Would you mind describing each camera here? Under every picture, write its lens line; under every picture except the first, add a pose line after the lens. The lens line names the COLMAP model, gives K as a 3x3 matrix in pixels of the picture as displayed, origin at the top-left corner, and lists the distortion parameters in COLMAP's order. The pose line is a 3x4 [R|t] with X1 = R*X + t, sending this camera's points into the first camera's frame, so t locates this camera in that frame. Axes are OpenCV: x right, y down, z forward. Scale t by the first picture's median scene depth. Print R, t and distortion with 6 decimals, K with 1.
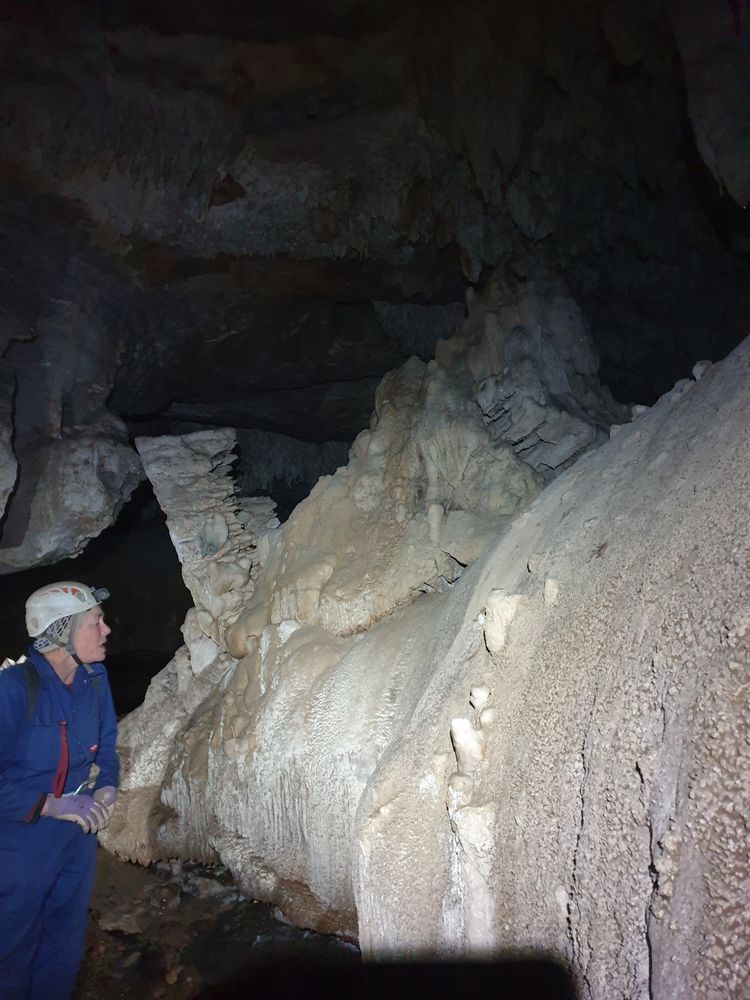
lens RADIAL K [[796.5, 0, 374.8], [0, 796.5, 500.1], [0, 0, 1]] dist [0.035473, -0.000635]
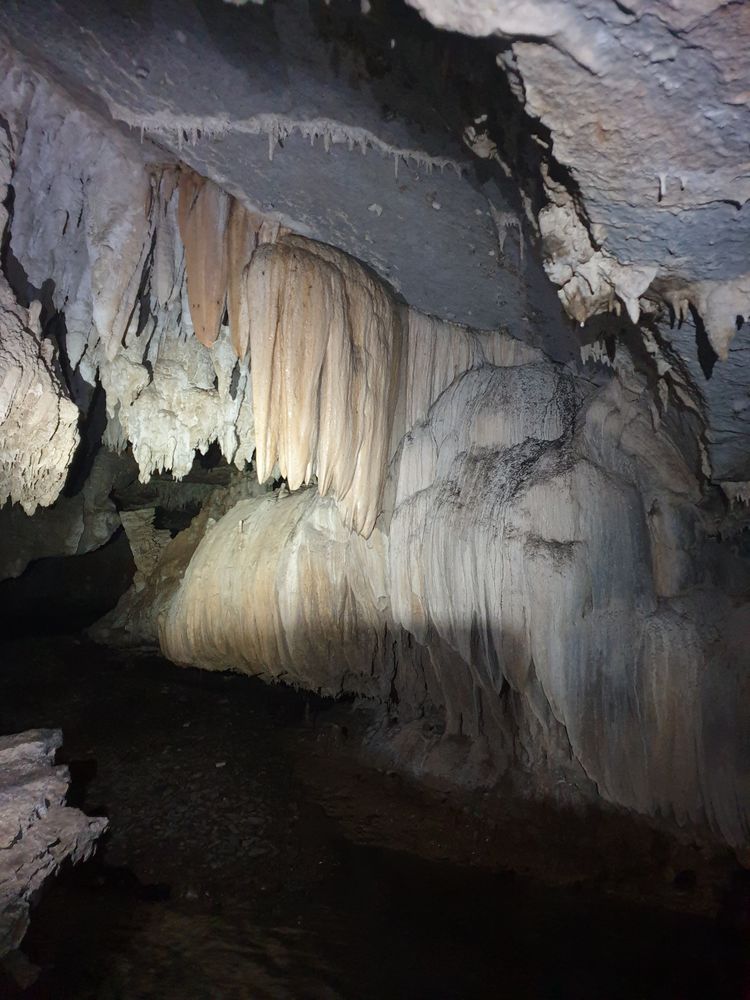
lens RADIAL K [[796.5, 0, 375.3], [0, 796.5, 500.2], [0, 0, 1]] dist [0.035473, -0.000635]
pose [[0.997121, 0.046073, 0.060220, 0.457969], [-0.047870, 0.998440, 0.028738, -0.251805], [-0.058802, -0.031538, 0.997771, -1.980039]]
